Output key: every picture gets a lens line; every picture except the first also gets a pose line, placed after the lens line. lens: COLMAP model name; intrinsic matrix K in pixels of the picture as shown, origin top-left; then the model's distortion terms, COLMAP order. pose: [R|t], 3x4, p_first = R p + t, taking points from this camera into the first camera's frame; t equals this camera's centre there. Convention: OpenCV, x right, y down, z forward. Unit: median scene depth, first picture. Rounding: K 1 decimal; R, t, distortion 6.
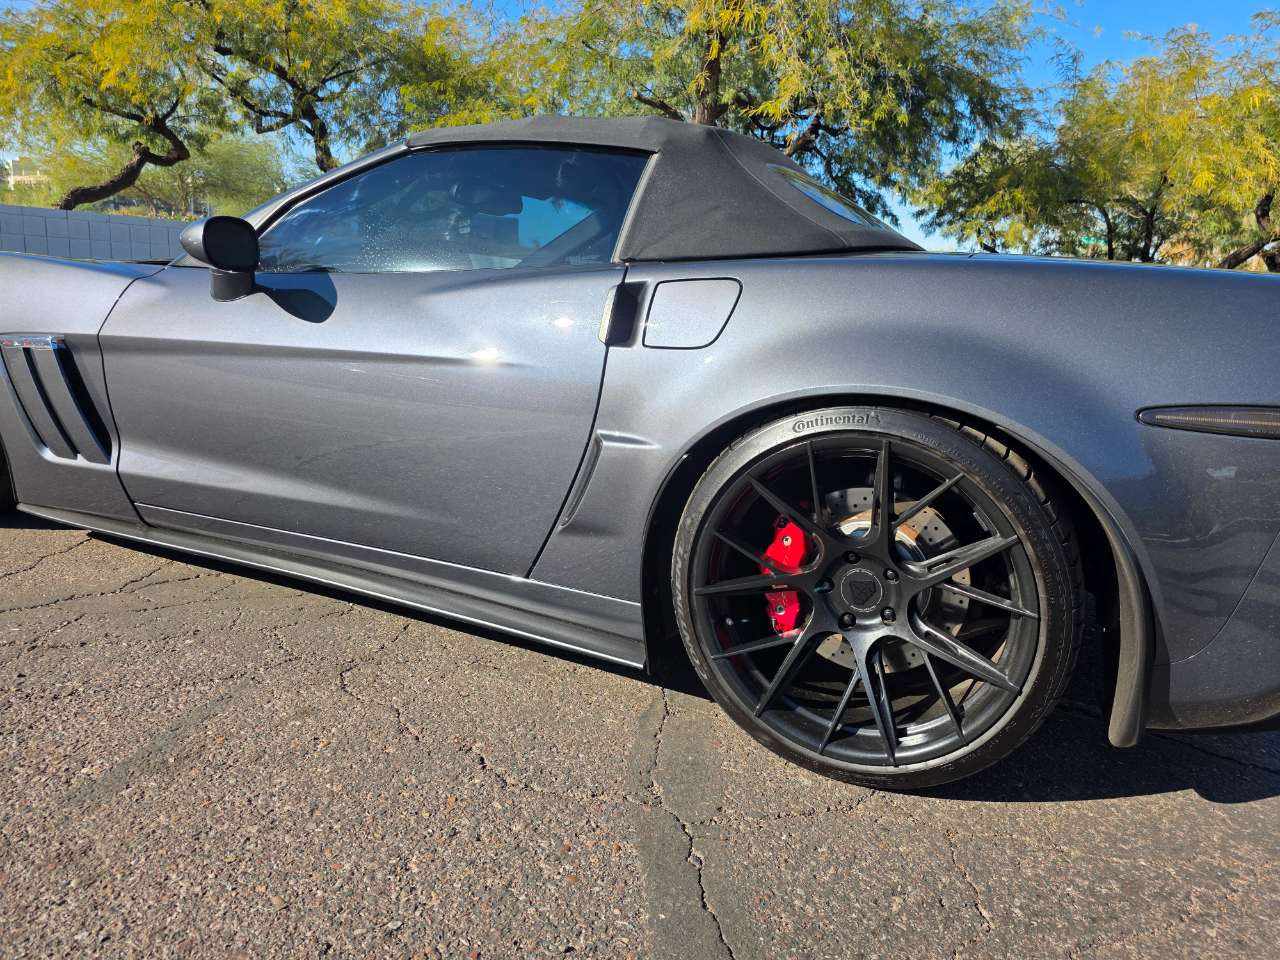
lens RADIAL K [[866.5, 0, 652.8], [0, 866.5, 472.0], [0, 0, 1]] dist [0.044672, -0.042295]
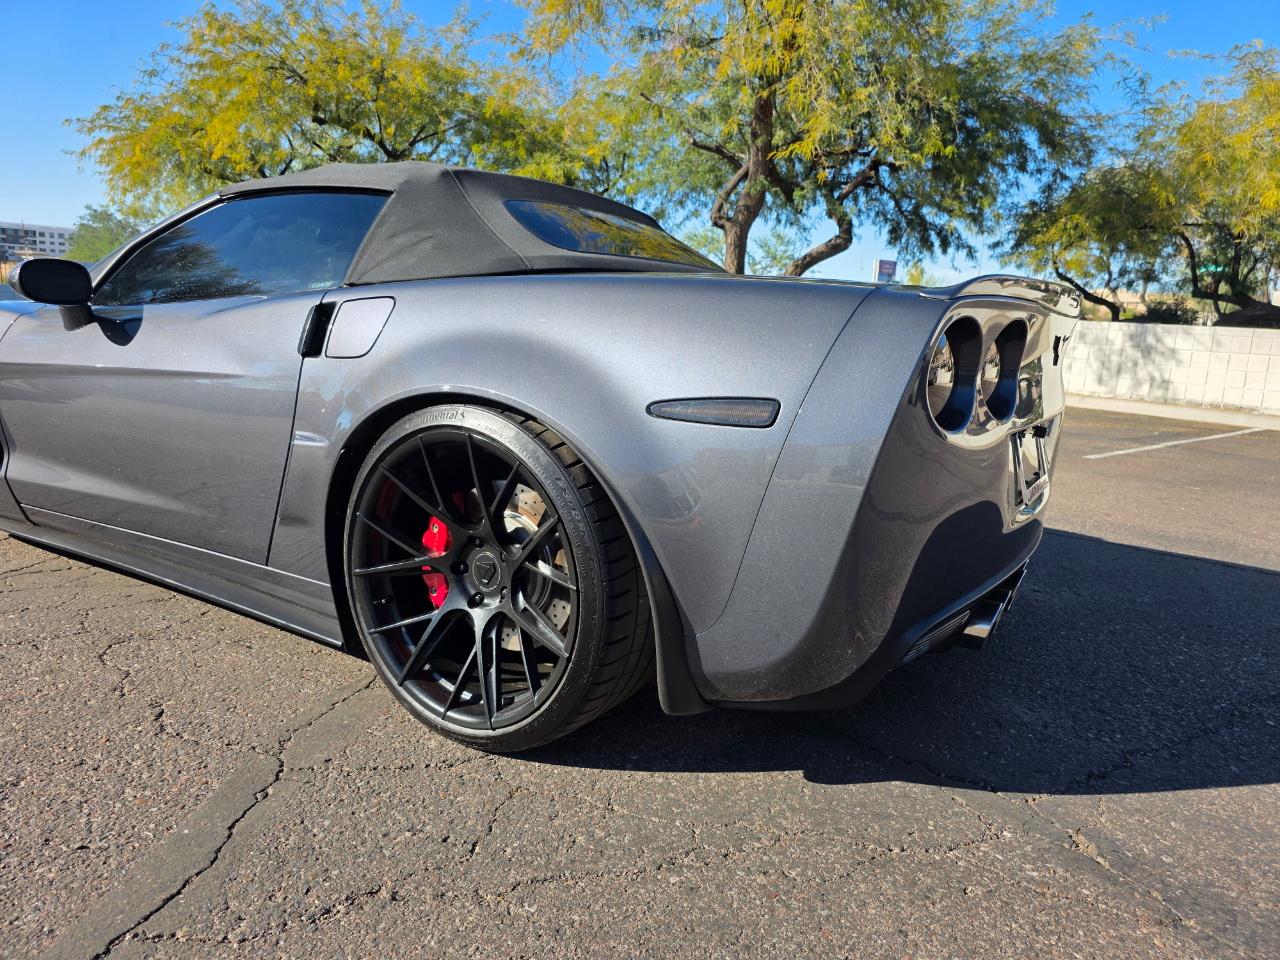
lens RADIAL K [[866.5, 0, 642.3], [0, 866.5, 469.2], [0, 0, 1]] dist [0.044672, -0.042295]
pose [[0.990488, 0.002285, -0.137579, 0.065029], [-0.009144, 0.998745, -0.049240, 0.006390], [0.137294, 0.050030, 0.989266, -0.008352]]
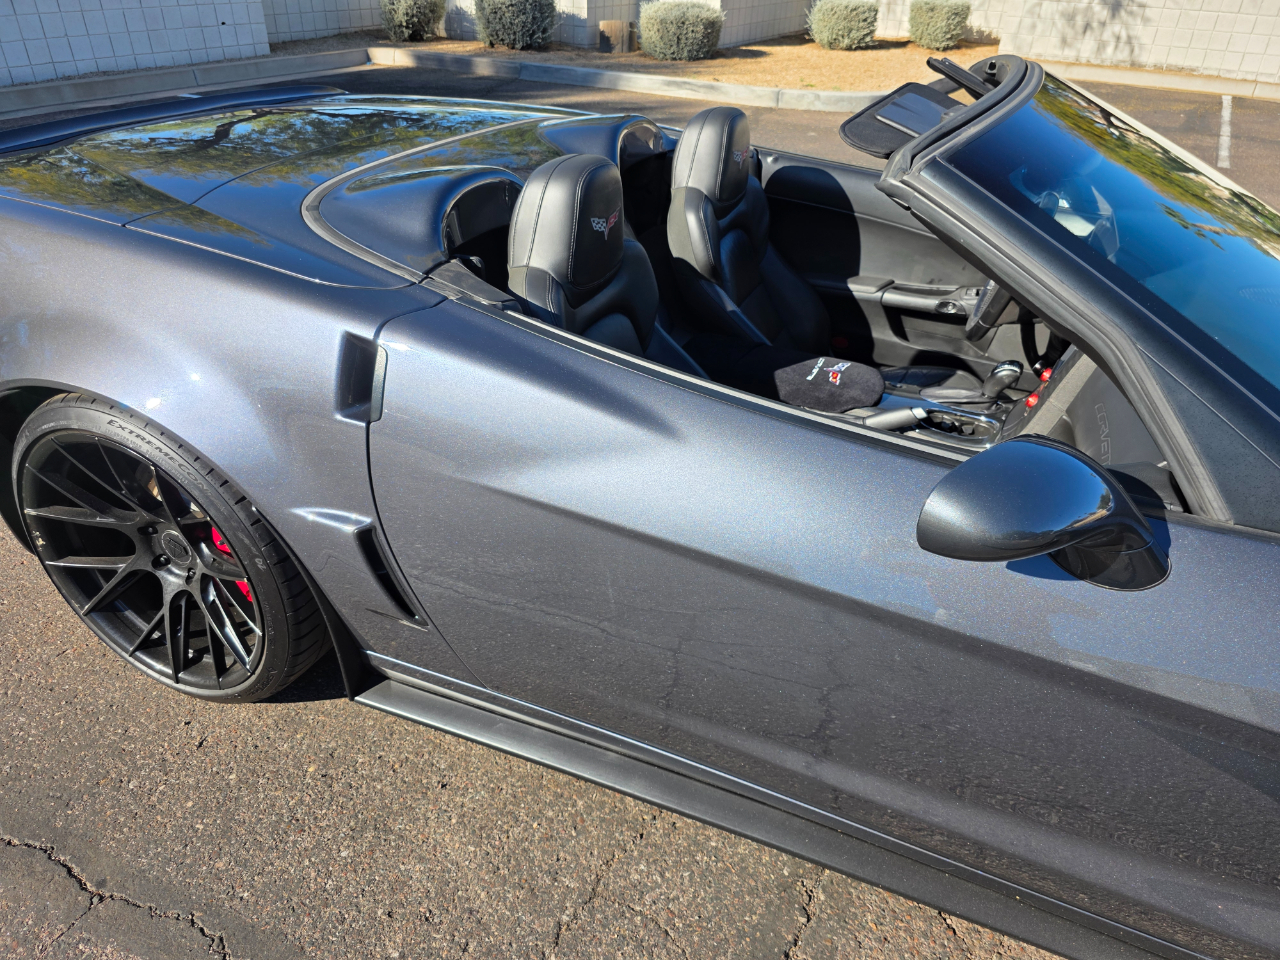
lens RADIAL K [[866.5, 0, 641.5], [0, 866.5, 492.2], [0, 0, 1]] dist [0.044672, -0.042295]
pose [[0.981407, -0.139593, 0.131737, -0.166472], [0.084209, 0.929907, 0.358025, -0.057061], [-0.172481, -0.340274, 0.924372, 0.026379]]
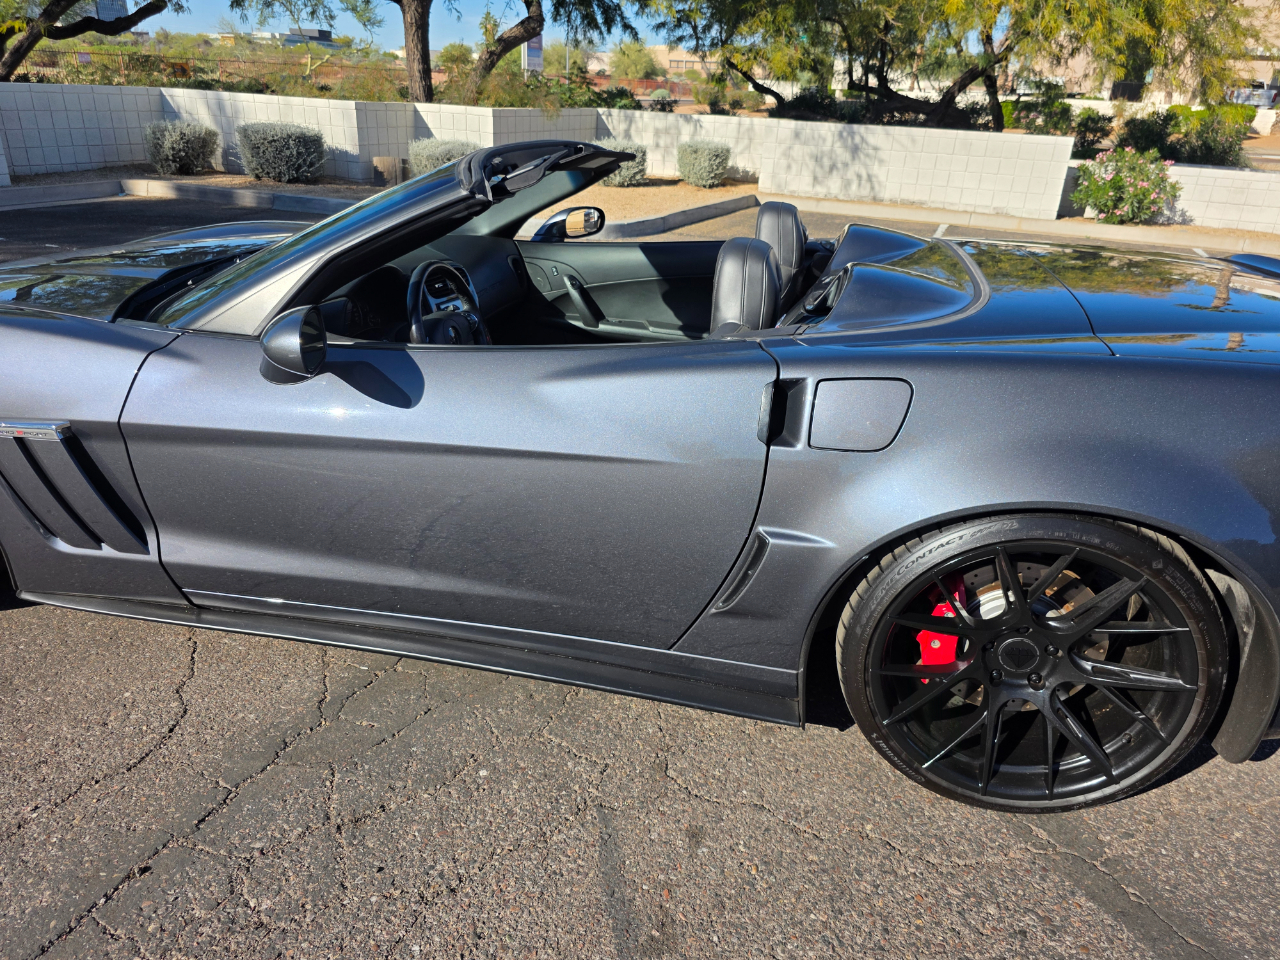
lens RADIAL K [[866.5, 0, 638.1], [0, 866.5, 496.2], [0, 0, 1]] dist [0.044672, -0.042295]
pose [[0.947665, -0.162068, 0.275073, -0.079972], [0.094477, 0.965345, 0.243277, -0.043570], [-0.304968, -0.204557, 0.930135, 0.016434]]
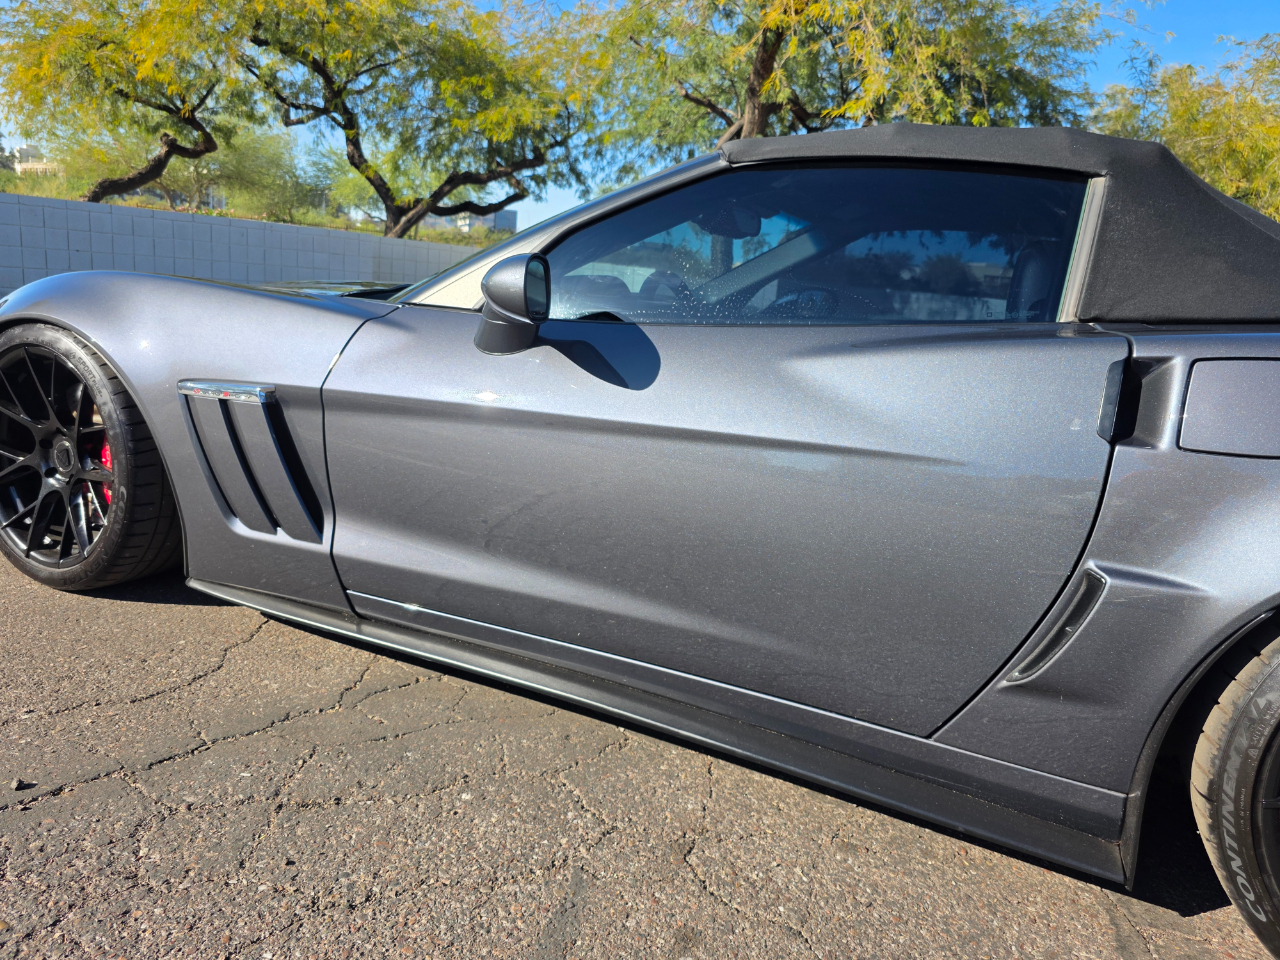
lens RADIAL K [[866.5, 0, 629.9], [0, 866.5, 472.7], [0, 0, 1]] dist [0.044672, -0.042295]
pose [[0.999600, 0.022704, -0.016883, -0.052878], [-0.022654, 0.999738, 0.003142, -0.013925], [0.016950, -0.002758, 0.999853, 0.031998]]
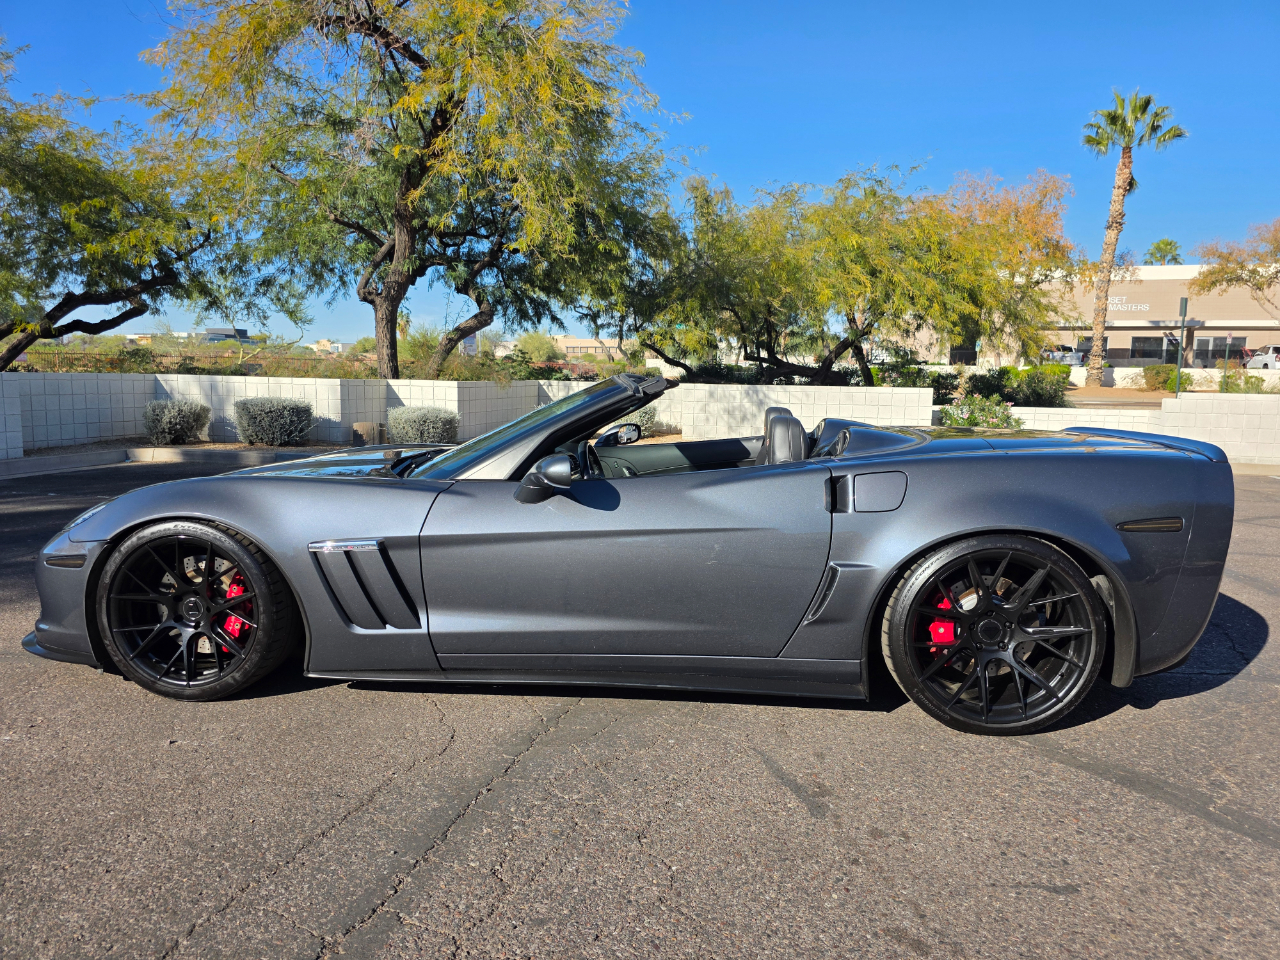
lens RADIAL K [[866.5, 0, 639.1], [0, 866.5, 484.7], [0, 0, 1]] dist [0.044672, -0.042295]
pose [[0.902591, -0.113899, 0.415159, -0.156274], [0.144701, 0.988524, -0.043390, -0.024308], [-0.405453, 0.099238, 0.908713, -0.047986]]
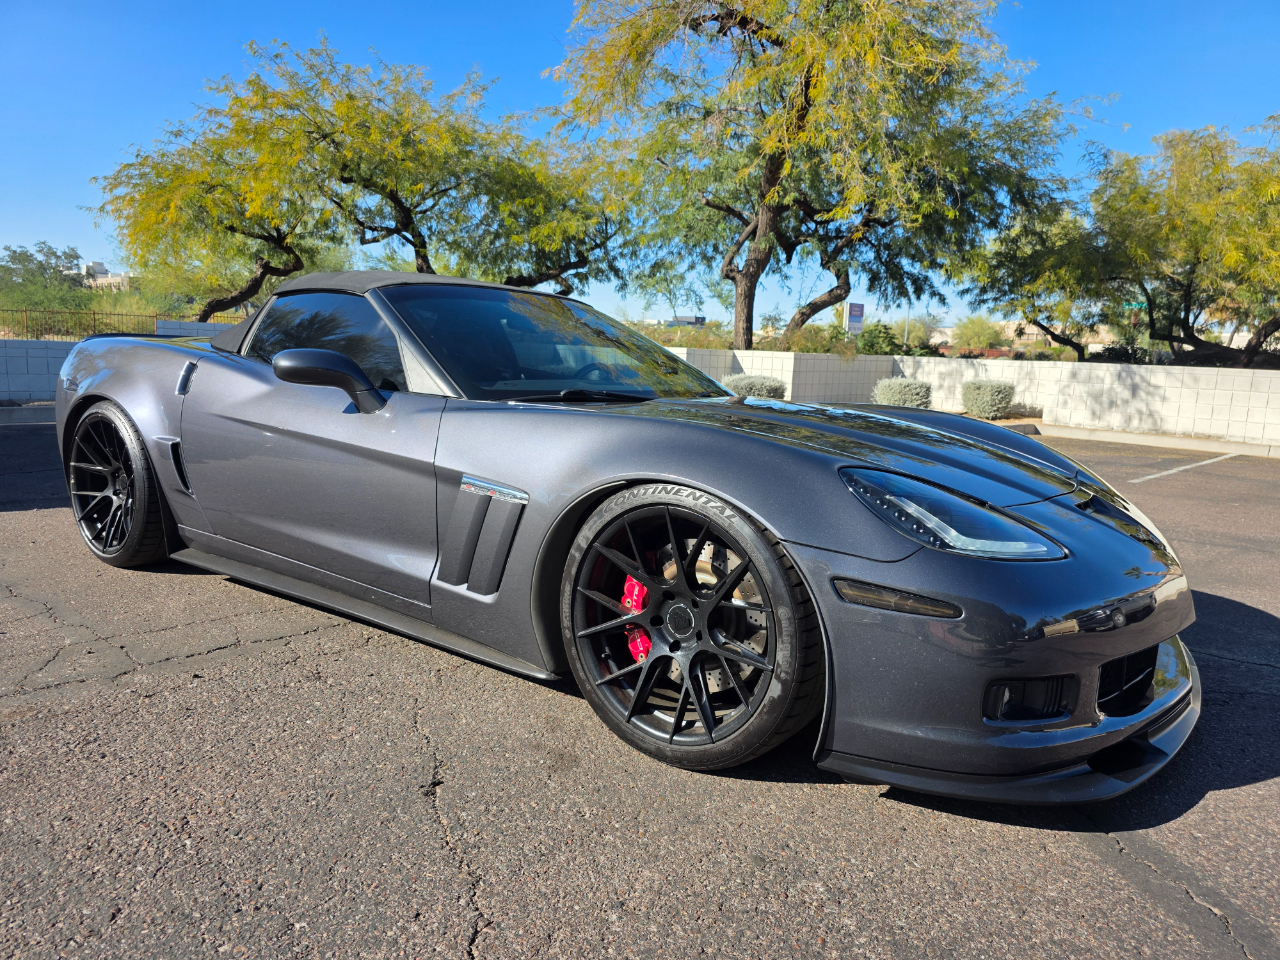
lens RADIAL K [[866.5, 0, 634.7], [0, 866.5, 483.6], [0, 0, 1]] dist [0.044672, -0.042295]
pose [[0.997741, -0.024488, -0.062563, -0.048424], [0.019972, 0.997218, -0.071816, 0.010206], [0.064147, 0.070404, 0.995454, -0.099613]]
